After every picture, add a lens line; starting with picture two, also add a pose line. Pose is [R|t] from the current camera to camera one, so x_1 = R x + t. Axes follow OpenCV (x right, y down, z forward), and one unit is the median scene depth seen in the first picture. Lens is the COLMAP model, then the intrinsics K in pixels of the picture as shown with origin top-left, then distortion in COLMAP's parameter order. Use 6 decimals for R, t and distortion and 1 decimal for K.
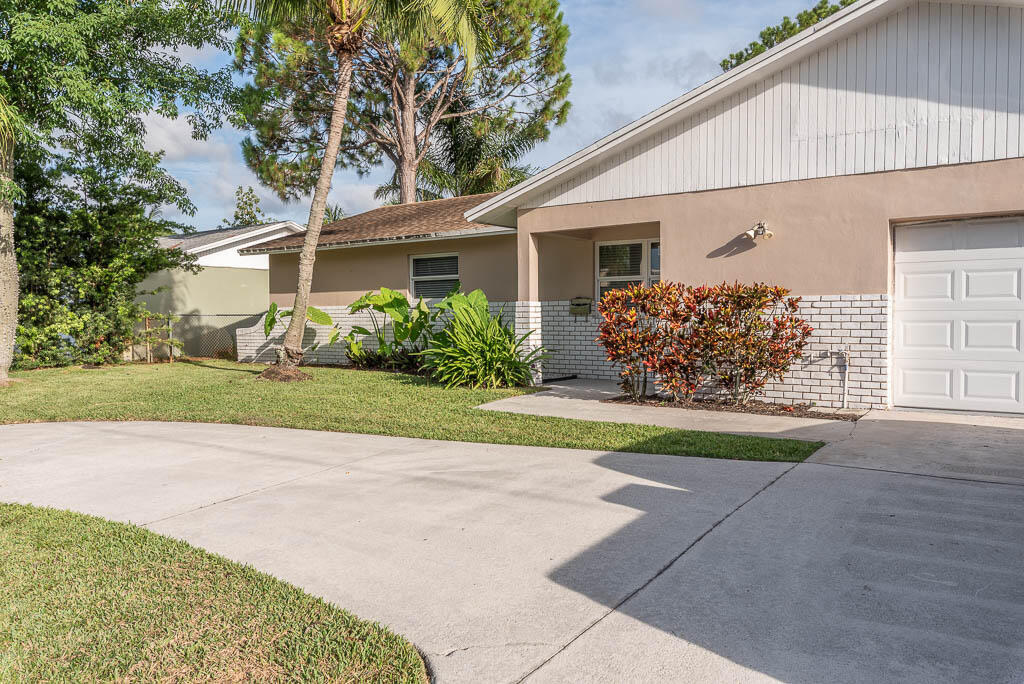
lens RADIAL K [[738.8, 0, 516.8], [0, 738.8, 342.4], [0, 0, 1]] dist [-0.002130, 0.003542]
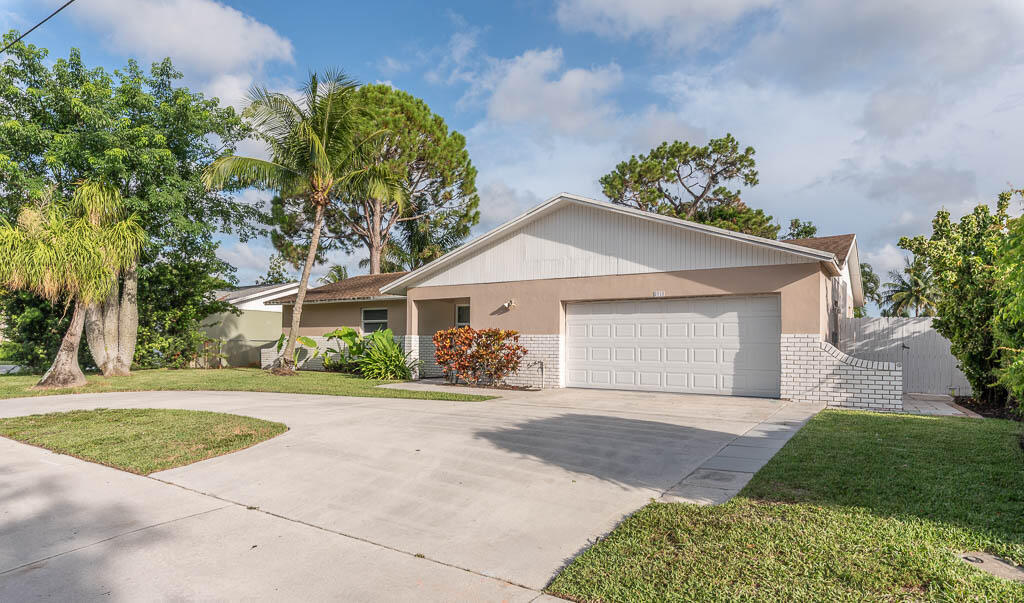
lens RADIAL K [[580.7, 0, 513.6], [0, 580.7, 342.5], [0, 0, 1]] dist [0.001023, 0.001177]
pose [[0.999330, 0.018520, 0.031577, 0.220019], [-0.017055, 0.998792, -0.046074, 0.026442], [-0.032392, 0.045505, 0.998439, -0.484362]]
